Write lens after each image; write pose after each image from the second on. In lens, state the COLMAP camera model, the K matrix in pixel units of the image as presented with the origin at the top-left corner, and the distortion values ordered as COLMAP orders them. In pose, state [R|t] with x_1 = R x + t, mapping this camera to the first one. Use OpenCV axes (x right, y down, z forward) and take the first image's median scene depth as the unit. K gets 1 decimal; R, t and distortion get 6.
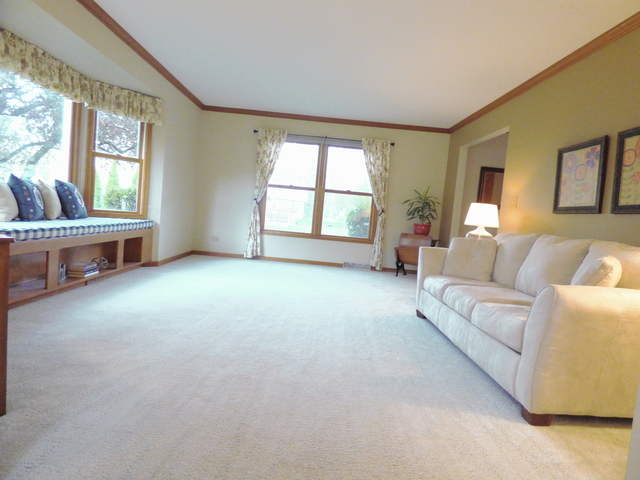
lens RADIAL K [[393.0, 0, 320.0], [0, 393.0, 240.0], [0, 0, 1]] dist [-0.006194, -0.001559]
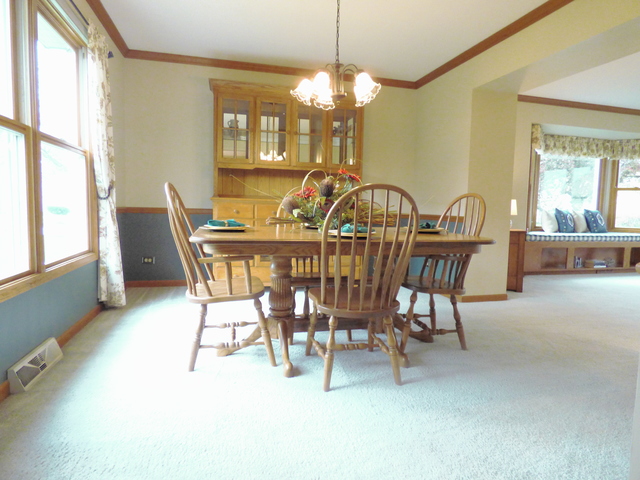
lens RADIAL K [[393.0, 0, 320.0], [0, 393.0, 240.0], [0, 0, 1]] dist [-0.006194, -0.001559]
pose [[0.240443, -0.008534, -0.970626, 0.640263], [-0.067649, 0.997383, -0.025527, 0.090537], [0.968303, 0.071799, 0.239237, -0.449012]]
